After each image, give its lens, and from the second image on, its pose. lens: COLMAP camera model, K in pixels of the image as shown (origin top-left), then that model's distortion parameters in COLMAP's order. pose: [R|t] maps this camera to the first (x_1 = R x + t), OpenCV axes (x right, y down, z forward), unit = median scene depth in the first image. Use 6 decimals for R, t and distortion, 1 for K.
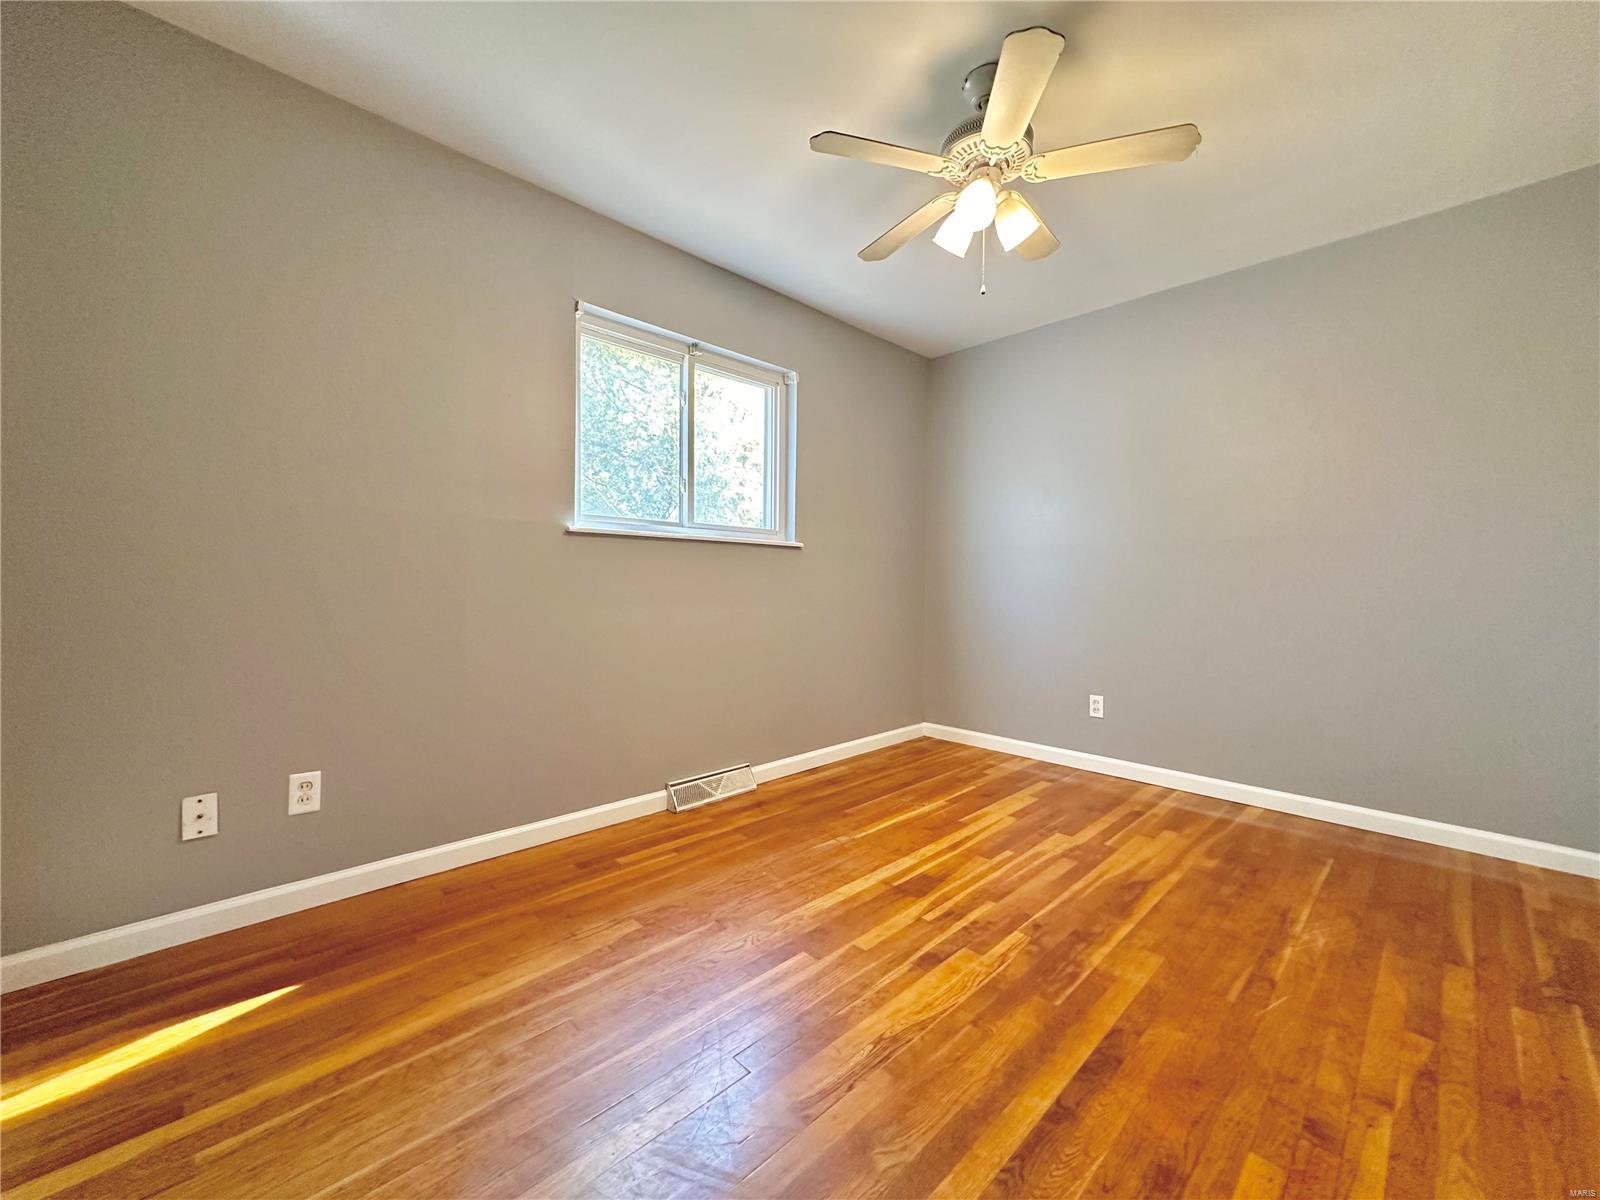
lens RADIAL K [[637.5, 0, 799.0], [0, 637.5, 600.5], [0, 0, 1]] dist [-0.001962, 0.000459]
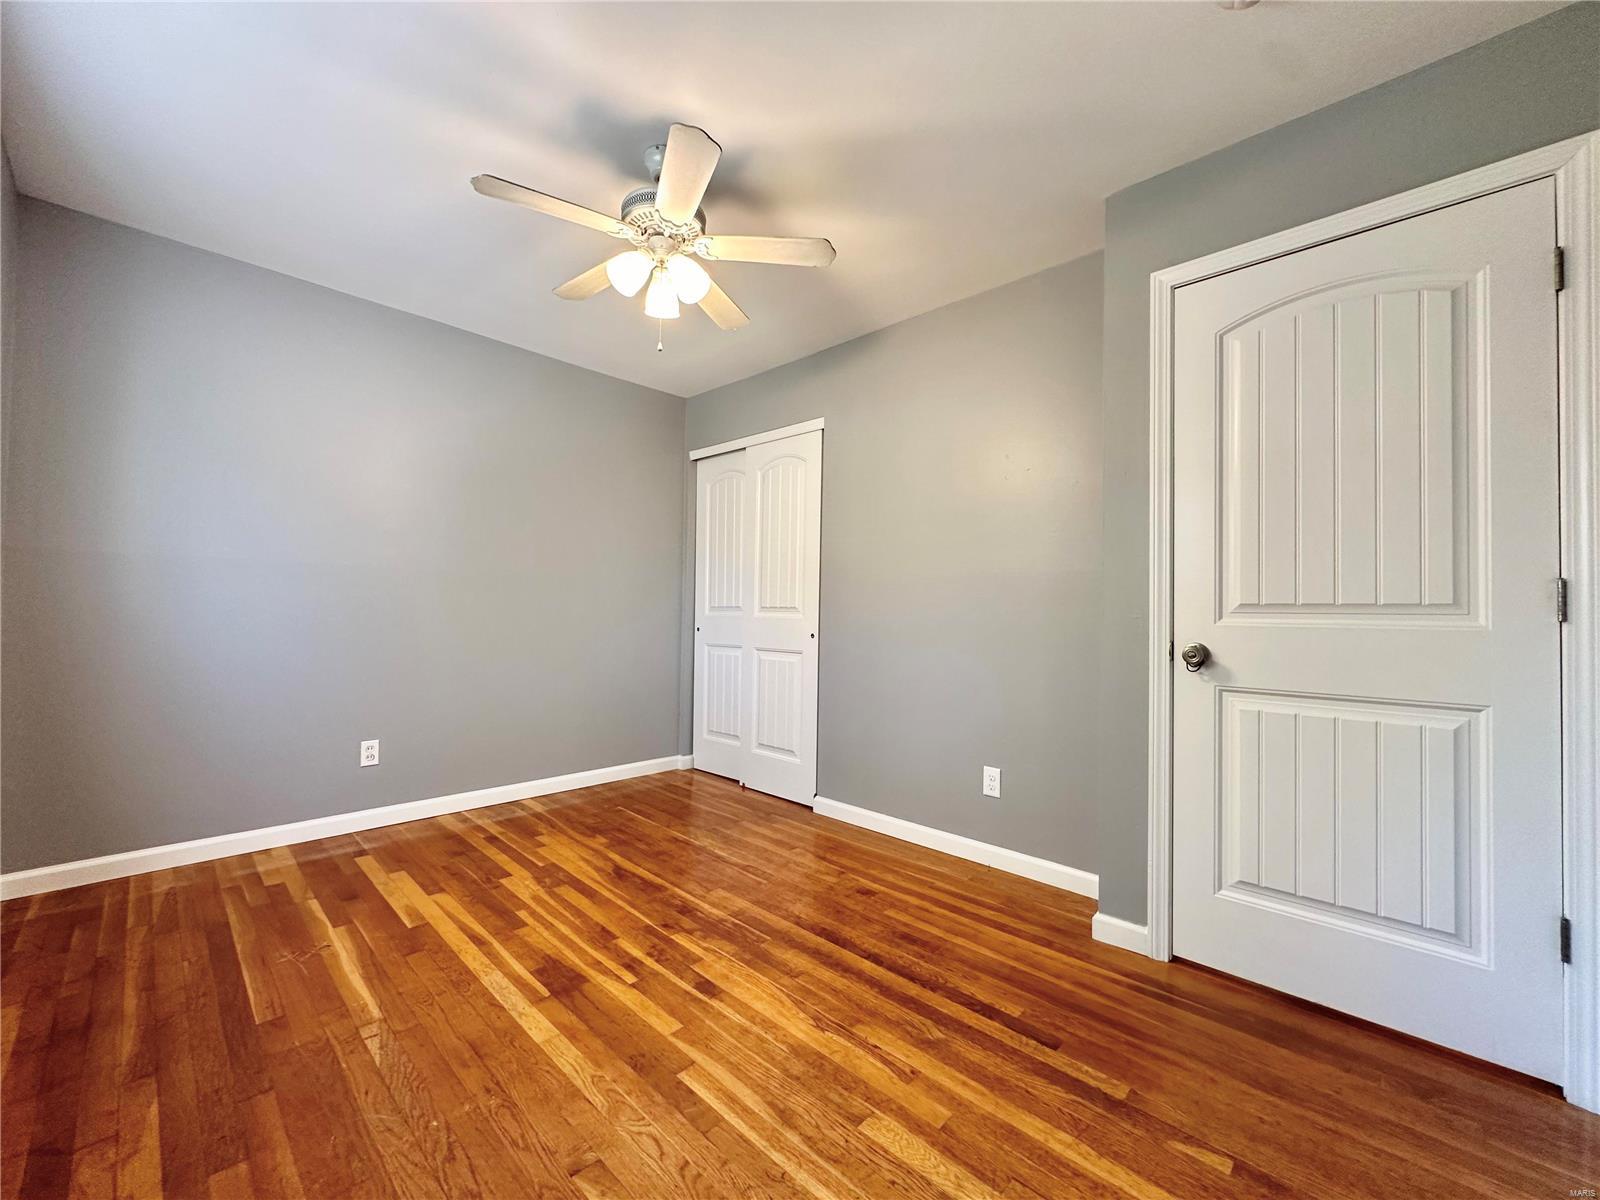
lens RADIAL K [[637.5, 0, 799.0], [0, 637.5, 600.5], [0, 0, 1]] dist [-0.001962, 0.000459]
pose [[-0.034909, 0.008351, 0.999356, -0.639633], [0.008249, 0.999933, -0.008068, -0.045383], [-0.999356, 0.007962, -0.034975, 0.664036]]
